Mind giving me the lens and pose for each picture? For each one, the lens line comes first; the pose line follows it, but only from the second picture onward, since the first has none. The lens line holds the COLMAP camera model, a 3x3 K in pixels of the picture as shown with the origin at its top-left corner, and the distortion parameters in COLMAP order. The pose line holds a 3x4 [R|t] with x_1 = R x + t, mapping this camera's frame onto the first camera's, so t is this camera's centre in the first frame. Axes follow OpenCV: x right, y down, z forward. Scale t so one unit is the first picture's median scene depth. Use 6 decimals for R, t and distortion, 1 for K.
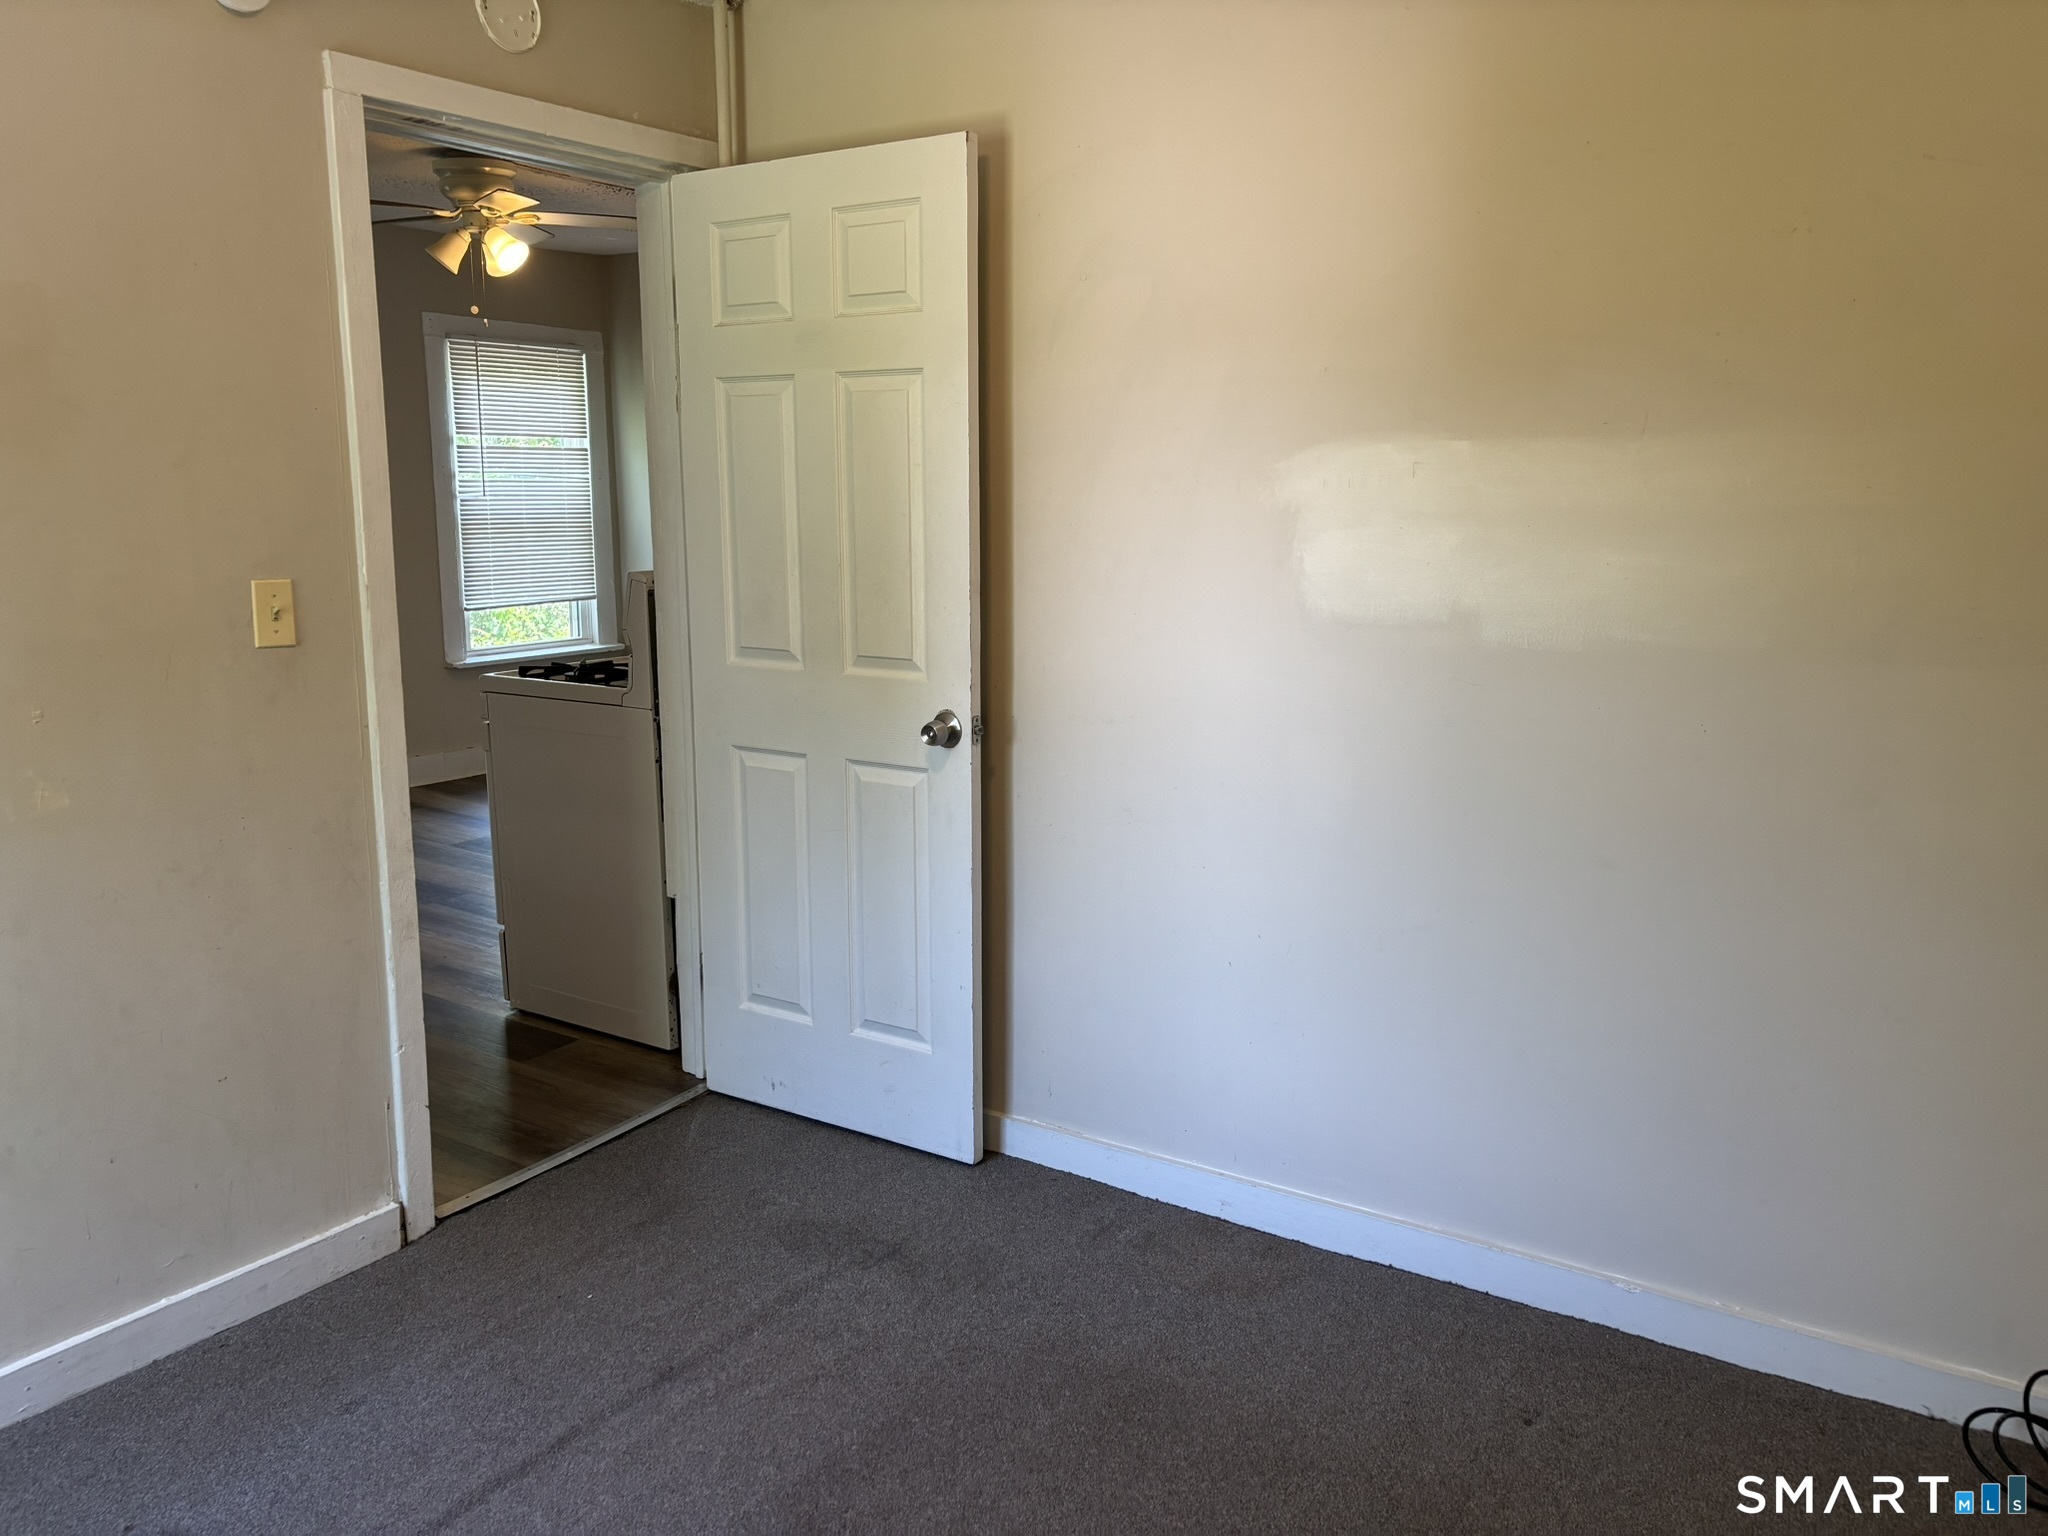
lens RADIAL K [[1556.1, 0, 1018.8], [0, 1556.1, 764.8], [0, 0, 1]] dist [0.038010, -0.031659]
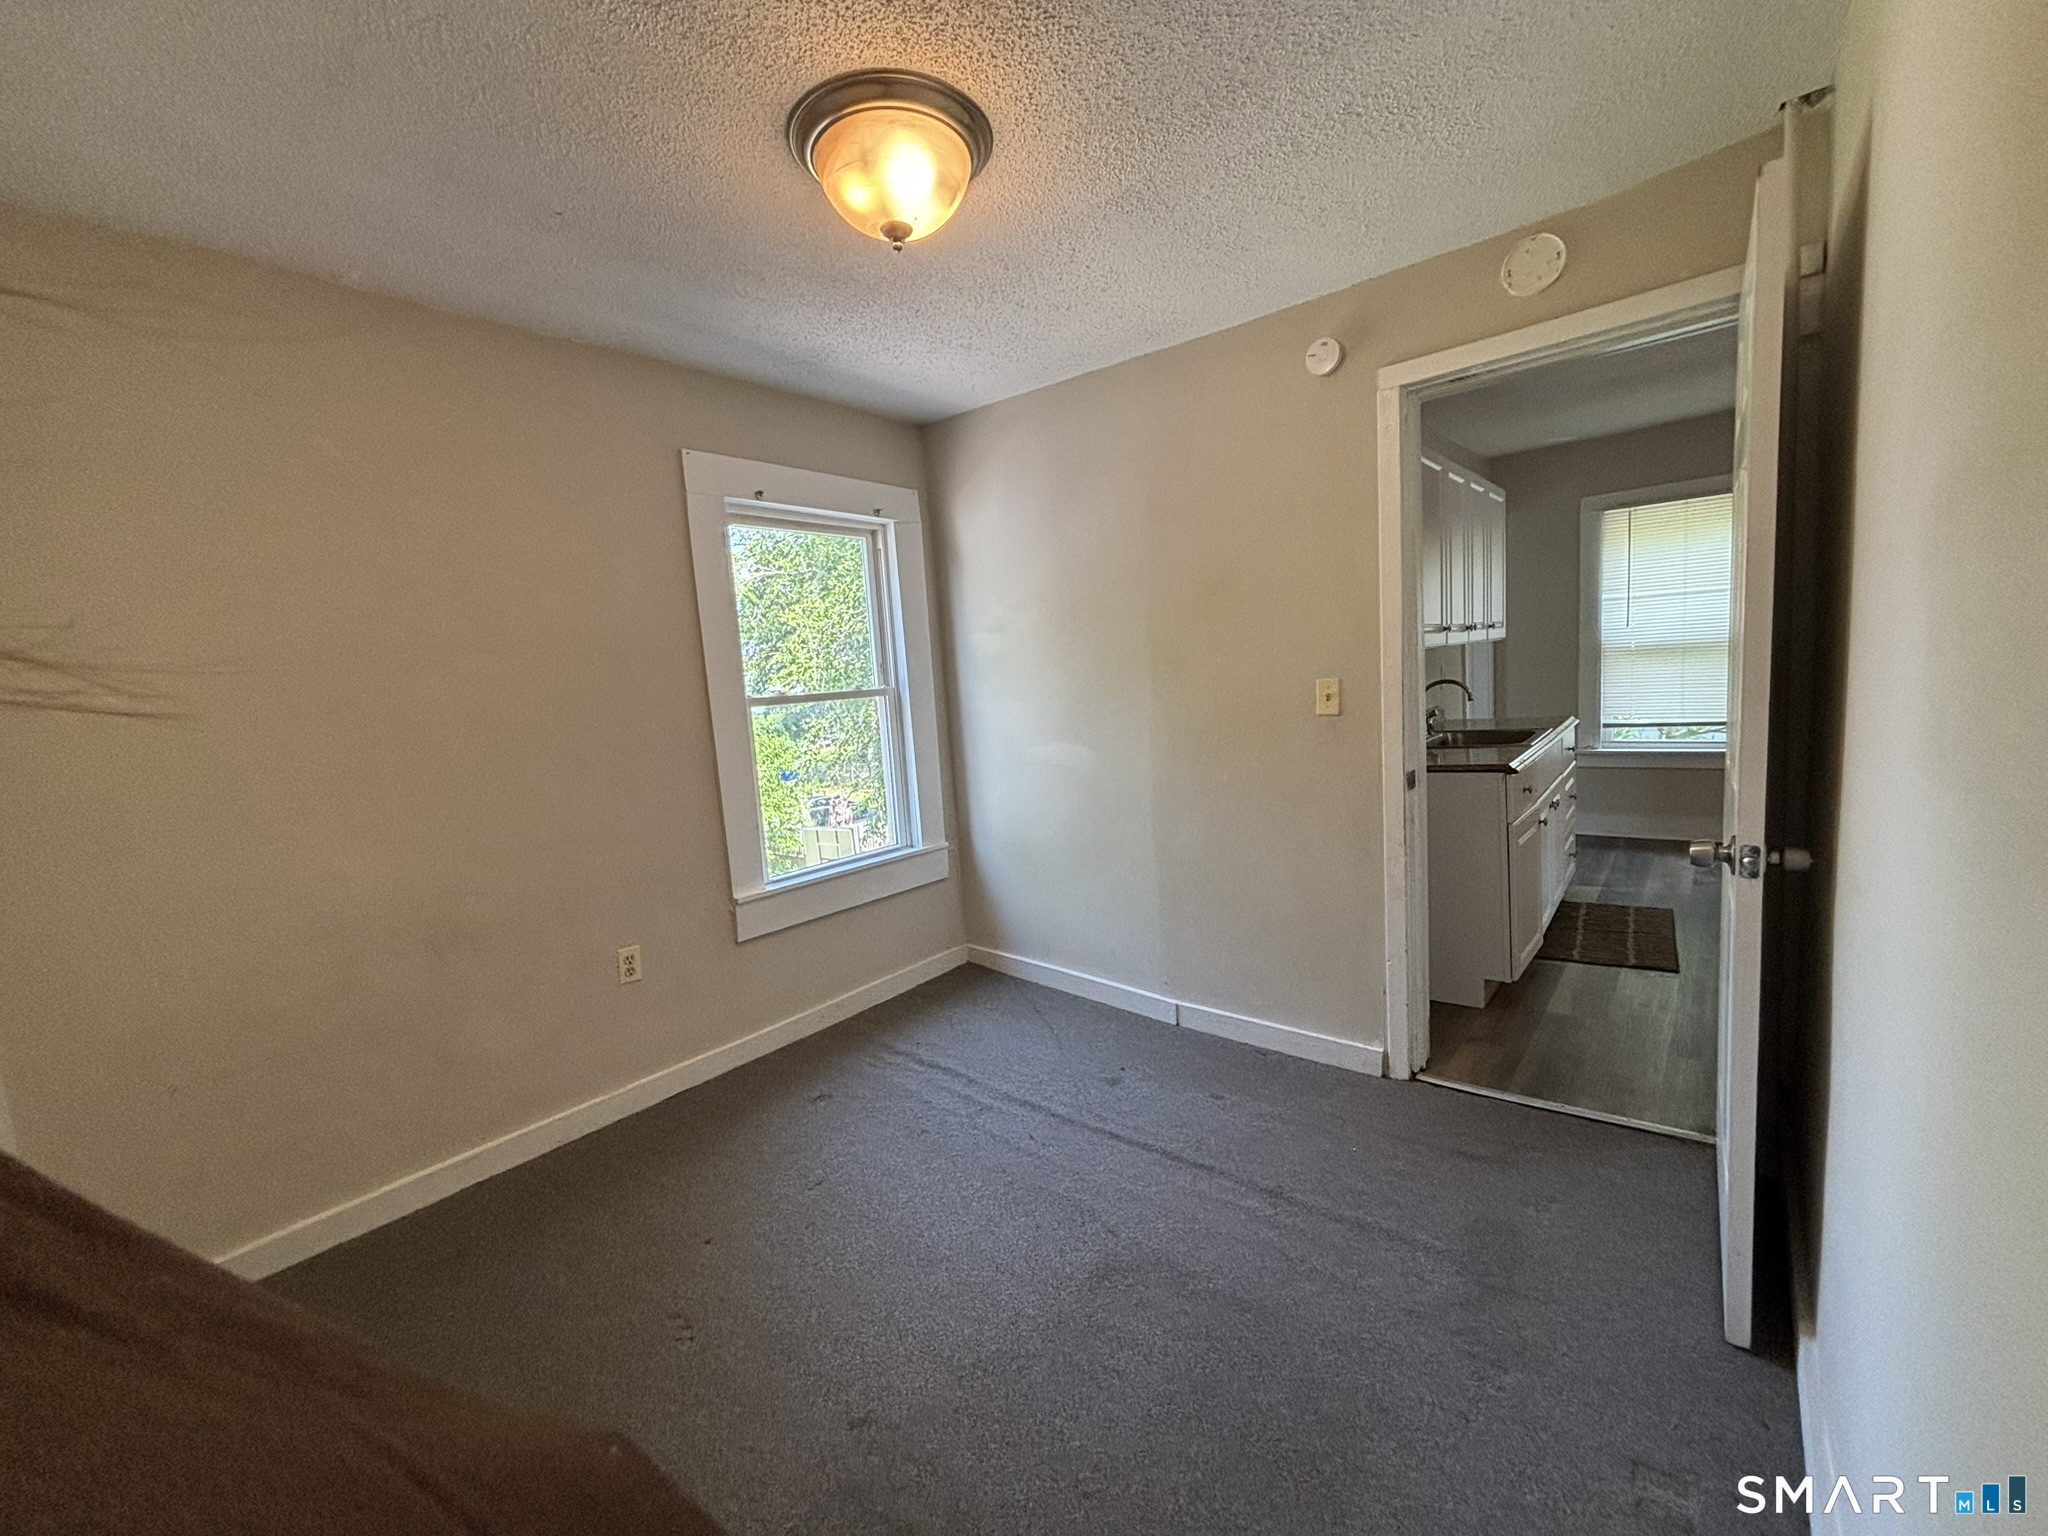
lens RADIAL K [[827.8, 0, 1020.0], [0, 827.8, 771.8], [0, 0, 1]] dist [0.000515, -0.002545]
pose [[-0.109257, 0.125475, -0.986062, 0.534550], [-0.103119, 0.985218, 0.136793, -0.104991], [0.988650, 0.116628, -0.094703, 0.737600]]
